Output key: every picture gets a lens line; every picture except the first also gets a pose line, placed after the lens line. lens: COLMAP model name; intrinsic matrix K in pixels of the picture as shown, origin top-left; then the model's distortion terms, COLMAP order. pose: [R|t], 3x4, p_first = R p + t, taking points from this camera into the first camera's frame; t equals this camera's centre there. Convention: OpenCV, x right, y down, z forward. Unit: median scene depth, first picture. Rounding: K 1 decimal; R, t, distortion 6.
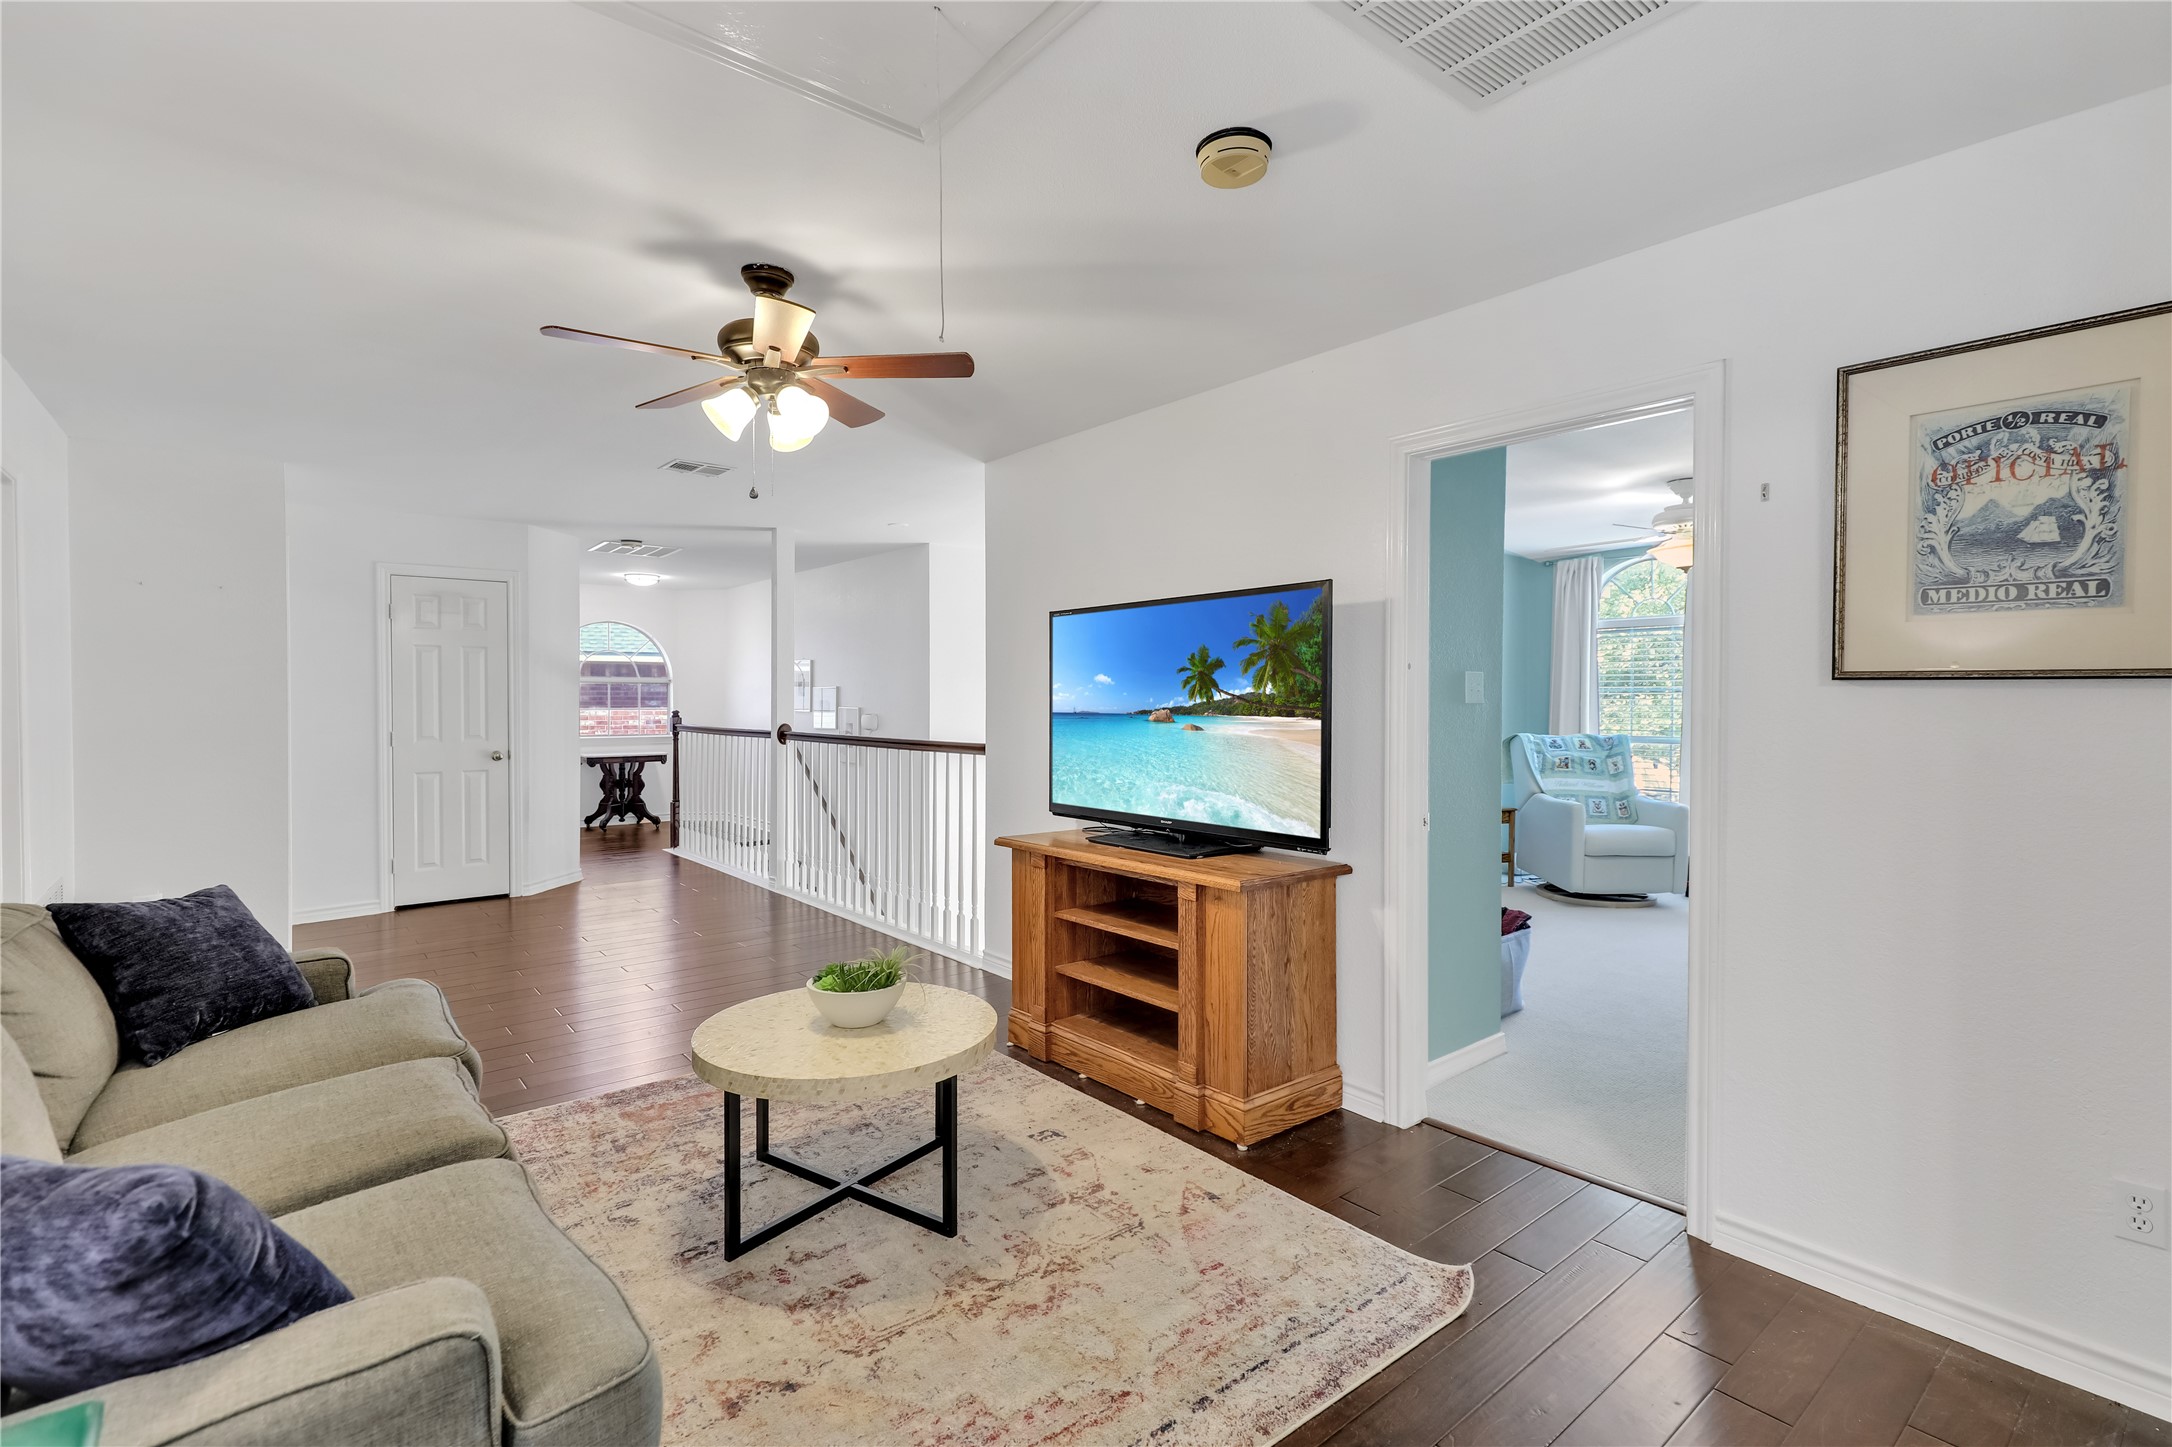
lens RADIAL K [[1036.1, 0, 1090.4], [0, 1036.1, 711.4], [0, 0, 1]] dist [0.012733, -0.000183]
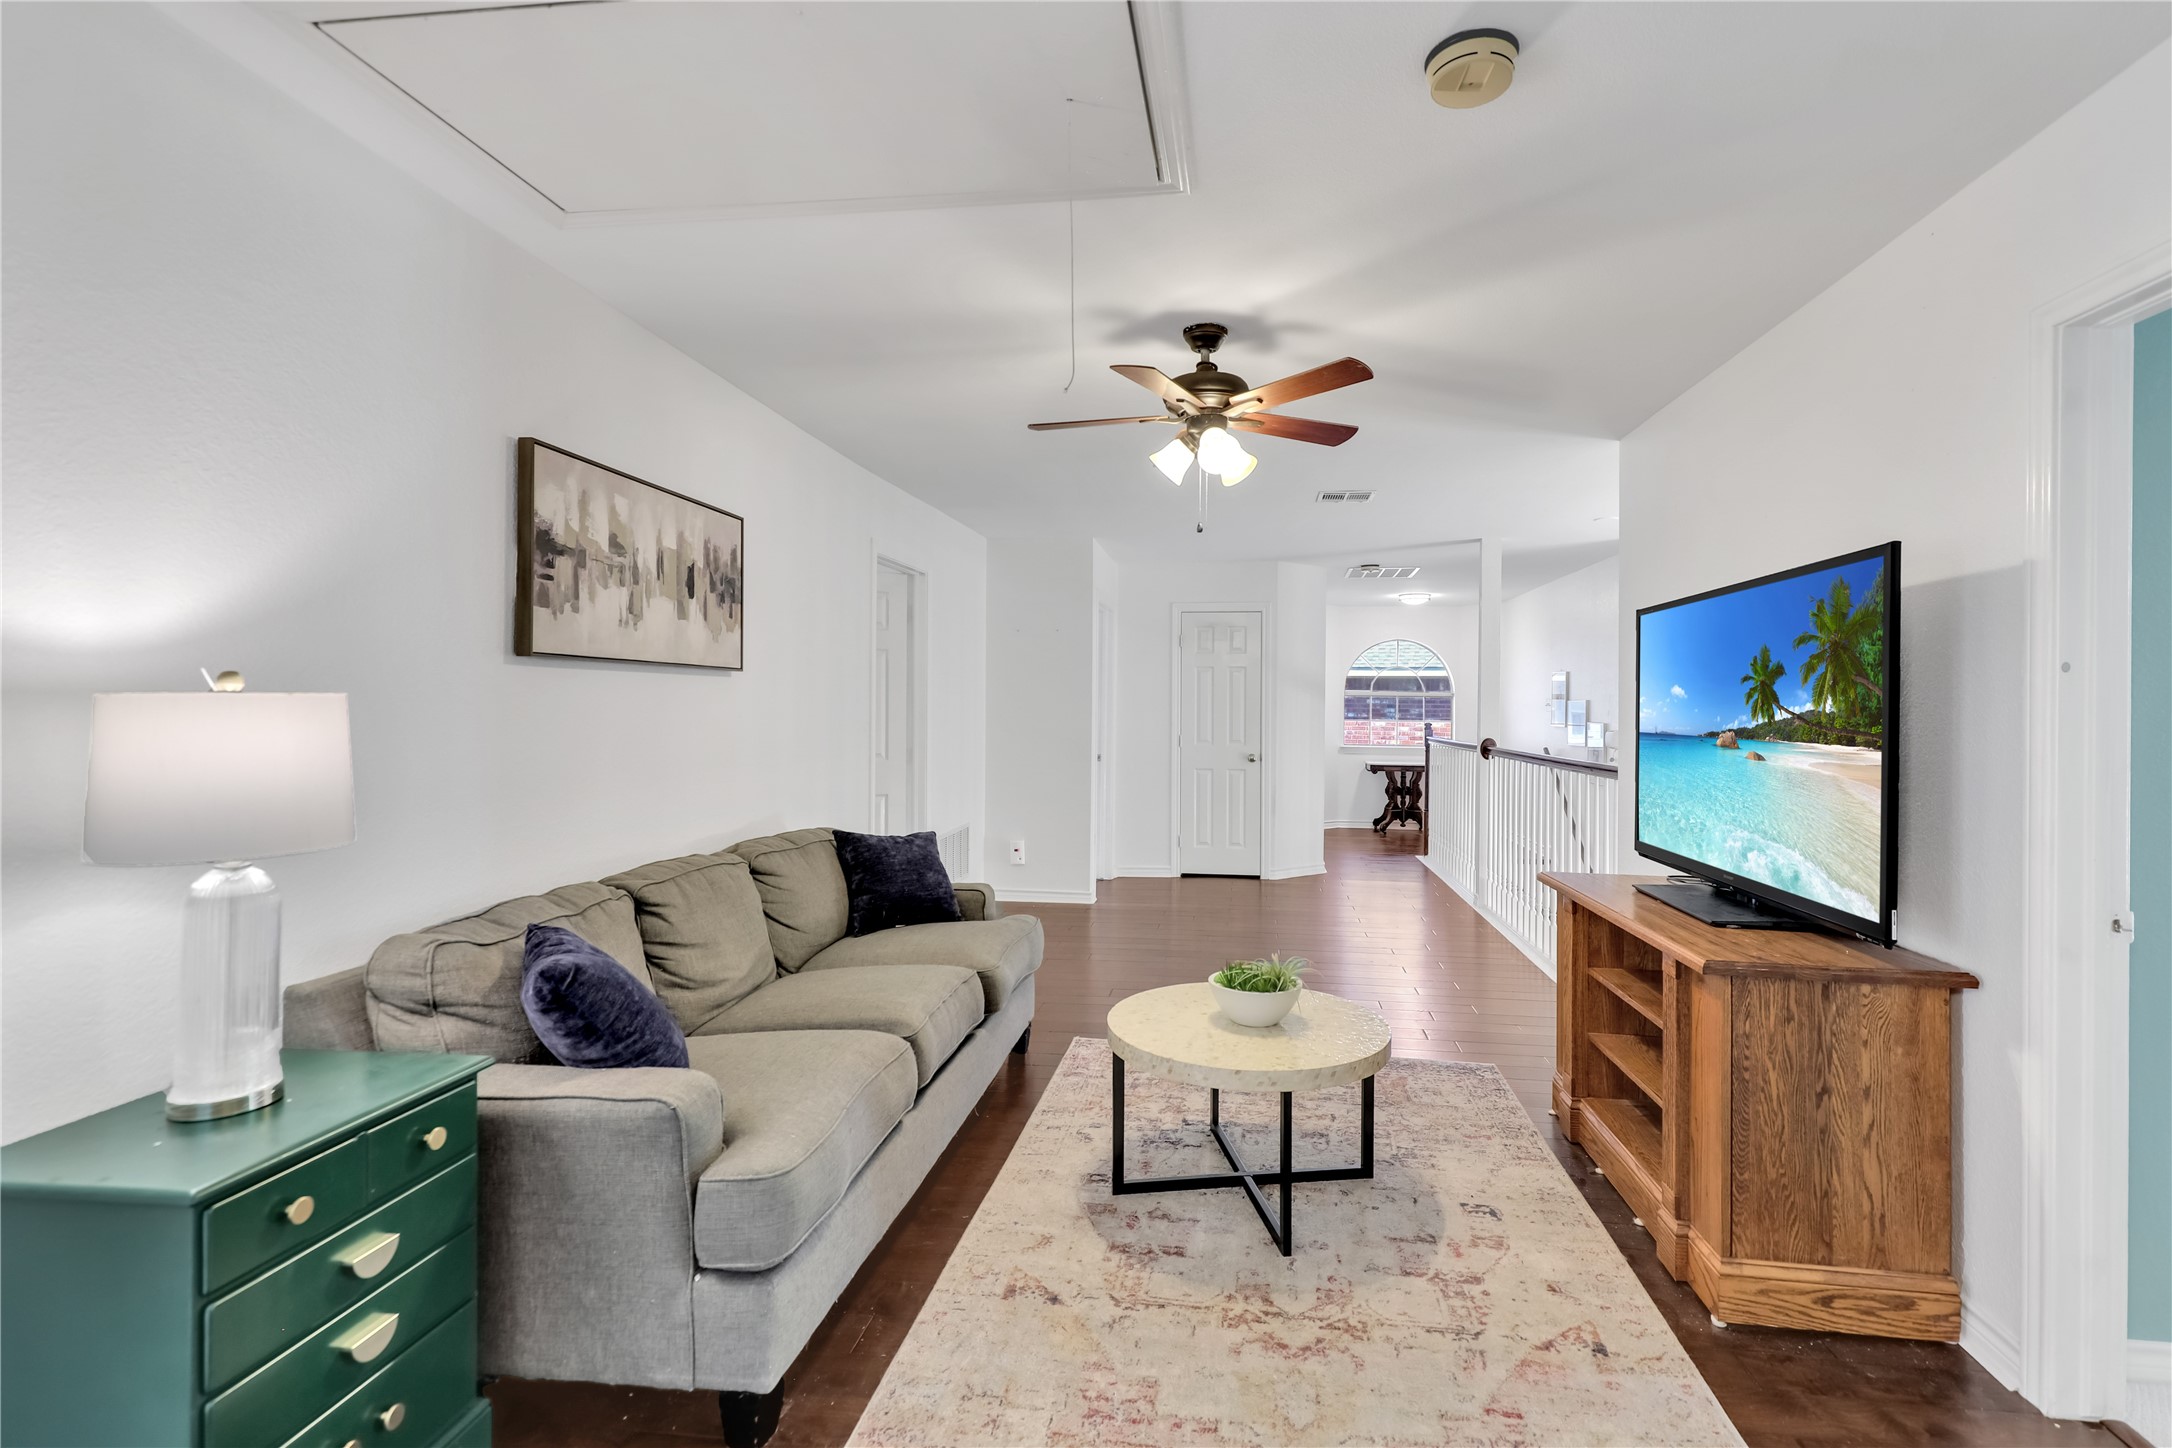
lens RADIAL K [[1027.8, 0, 1080.7], [0, 1027.8, 707.9], [0, 0, 1]] dist [0.029669, -0.016011]
pose [[0.668915, 0.007630, -0.743300, 0.372670], [-0.019507, 0.999783, -0.007293, -0.004881], [0.743083, 0.019378, 0.668919, 0.146593]]
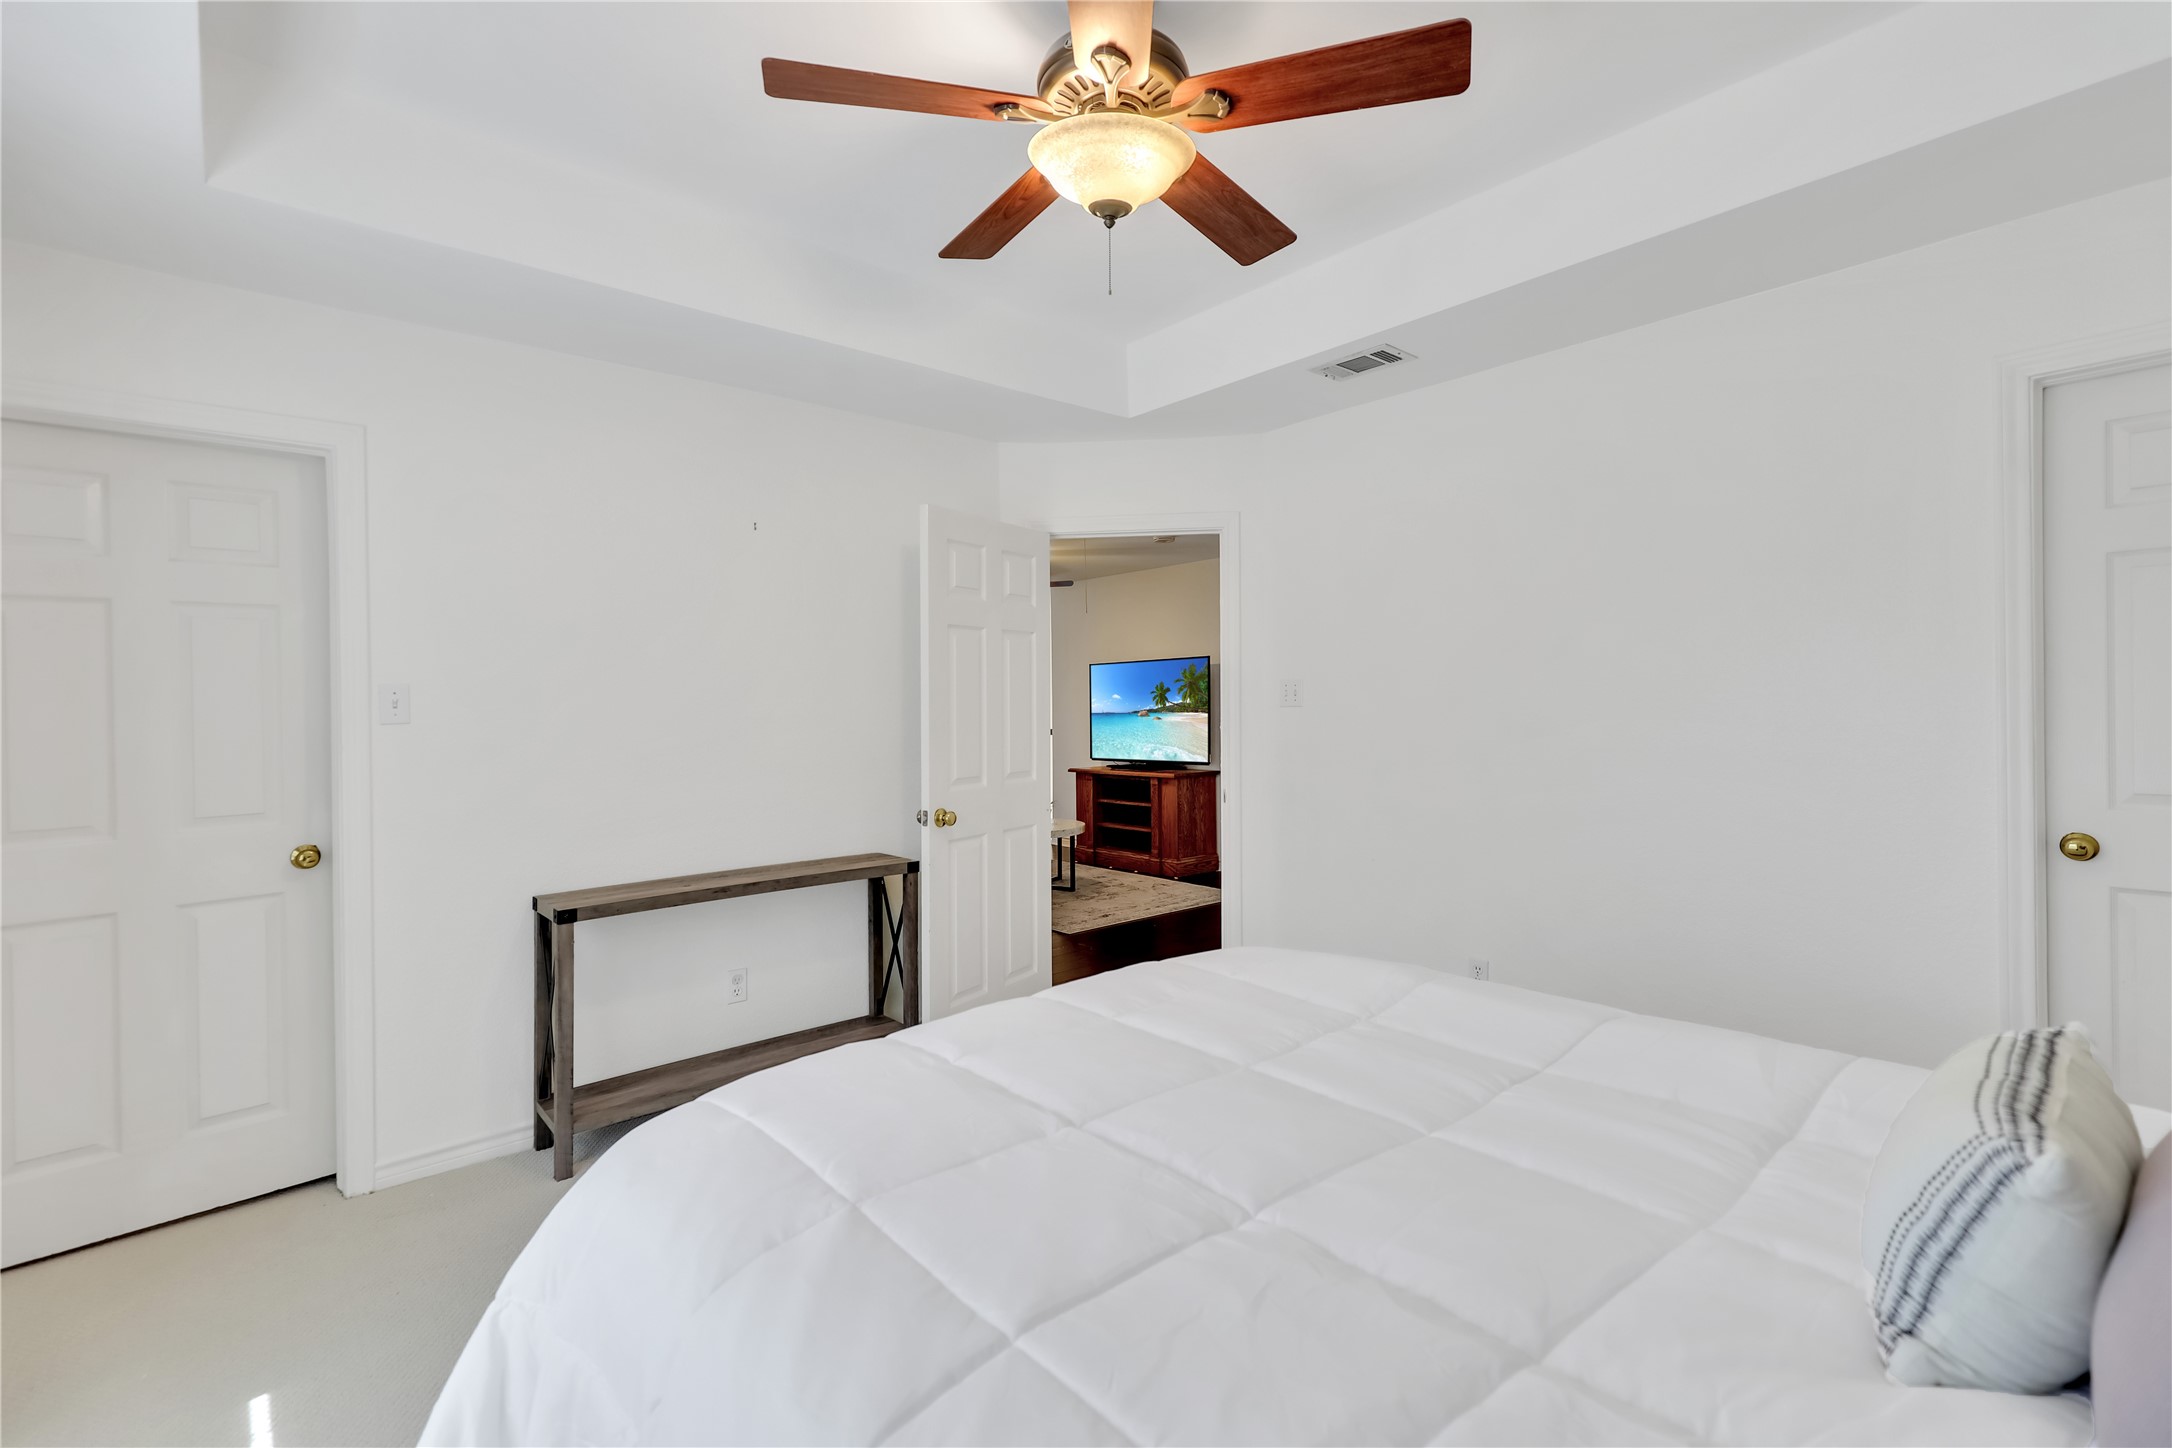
lens RADIAL K [[1027.8, 0, 1080.7], [0, 1027.8, 707.9], [0, 0, 1]] dist [0.029669, -0.016011]
pose [[0.999926, -0.011650, 0.003360, -0.086141], [0.011701, 0.999811, -0.015547, 0.029769], [-0.003178, 0.015585, 0.999873, -1.413268]]
